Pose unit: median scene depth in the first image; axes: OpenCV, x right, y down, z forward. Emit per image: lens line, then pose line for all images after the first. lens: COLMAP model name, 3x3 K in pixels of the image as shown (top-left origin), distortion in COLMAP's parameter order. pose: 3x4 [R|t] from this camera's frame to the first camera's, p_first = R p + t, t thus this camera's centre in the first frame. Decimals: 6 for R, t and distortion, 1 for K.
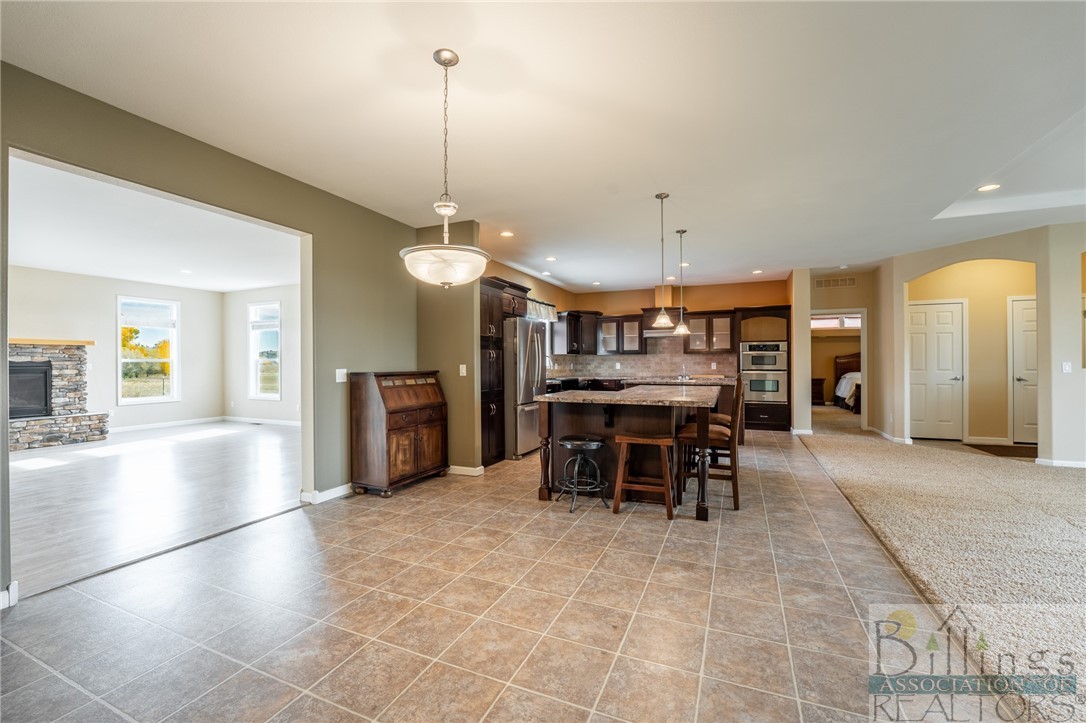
lens RADIAL K [[451.3, 0, 537.4], [0, 451.3, 363.0], [0, 0, 1]] dist [-0.023861, -0.000026]
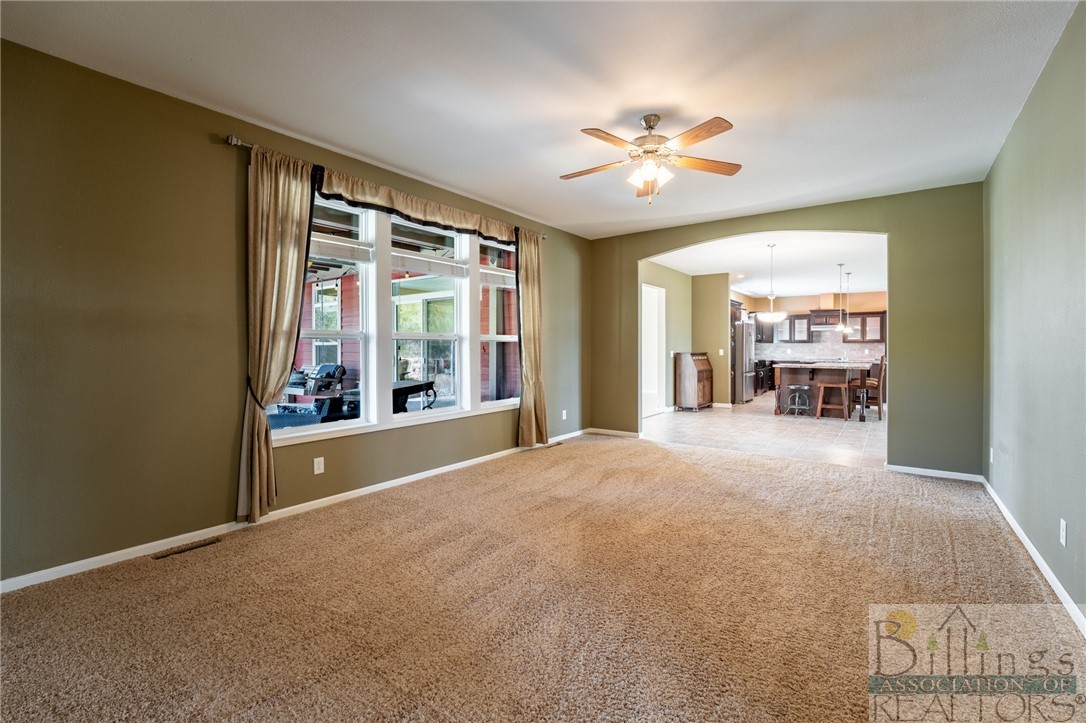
lens RADIAL K [[467.4, 0, 544.7], [0, 467.4, 348.3], [0, 0, 1]] dist [-0.034974, -0.000064]
pose [[0.973129, 0.007462, -0.230139, -0.340784], [-0.007382, 0.999972, 0.001211, 0.002177], [0.230141, 0.000521, 0.973157, -0.833440]]
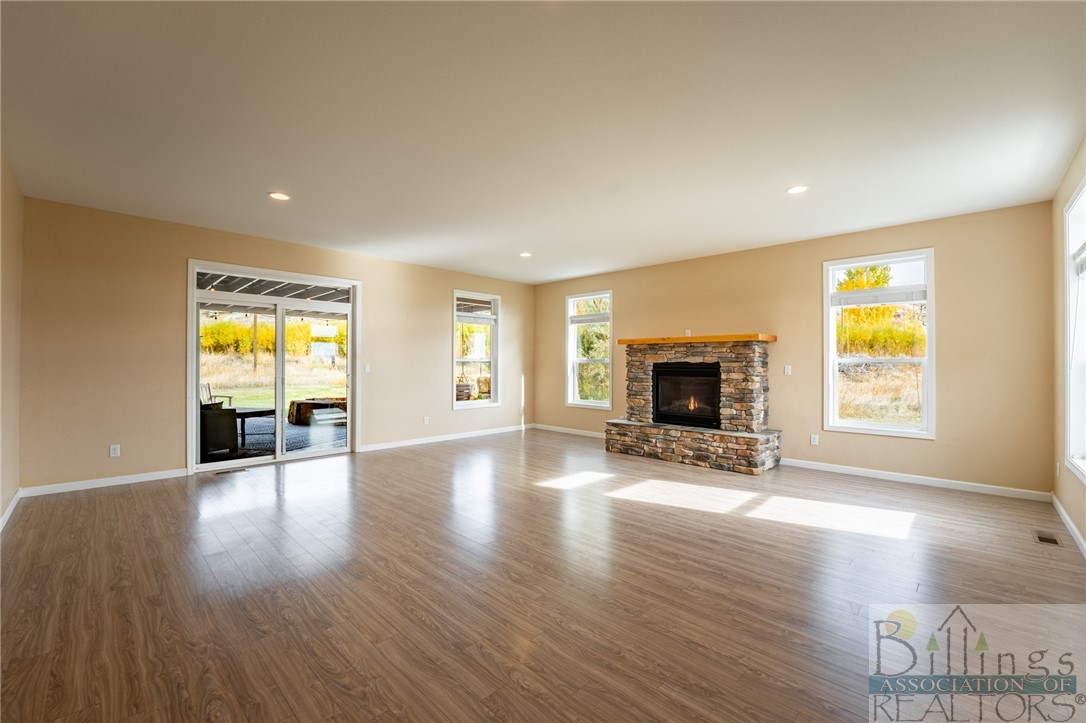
lens RADIAL K [[449.2, 0, 543.0], [0, 449.2, 361.5], [0, 0, 1]] dist [-0.012449, -0.000008]
pose [[-0.342996, 0.001249, -0.939336, -0.231674], [-0.001694, 0.999997, 0.001949, -0.006859], [0.939335, 0.002260, -0.342993, 1.048523]]
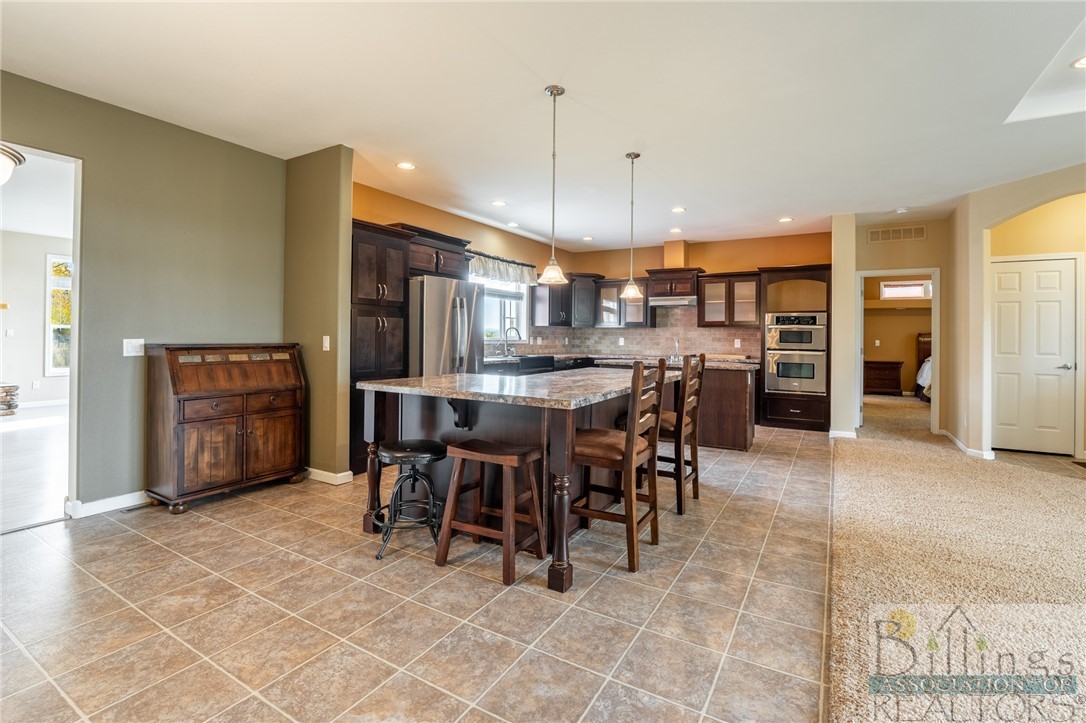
lens RADIAL K [[488.5, 0, 557.6], [0, 488.5, 333.0], [0, 0, 1]] dist [-0.024087, 0.000557]
pose [[0.994711, 0.013897, -0.101770, 0.236223], [-0.014708, 0.999866, -0.007221, -0.000748], [0.101656, 0.008680, 0.994782, 0.178198]]
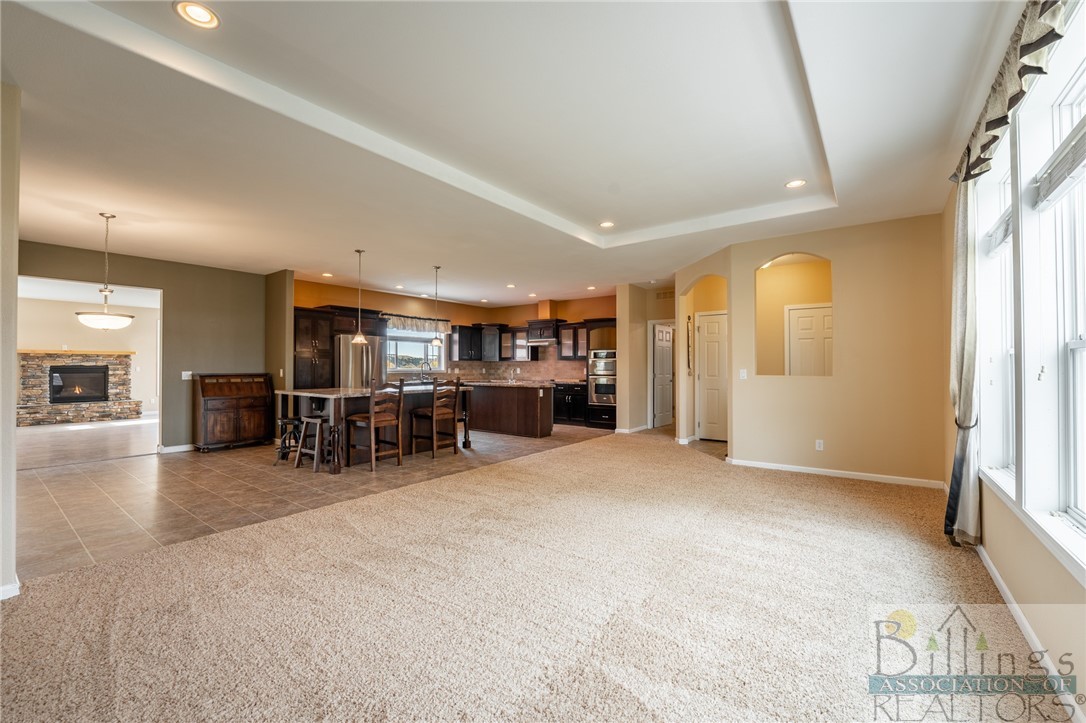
lens RADIAL K [[451.3, 0, 537.4], [0, 451.3, 363.0], [0, 0, 1]] dist [-0.023861, -0.000026]
pose [[0.973294, 0.001949, -0.229555, 0.754064], [-0.003969, 0.999957, -0.008340, -0.005680], [0.229529, 0.009028, 0.973260, -0.166453]]
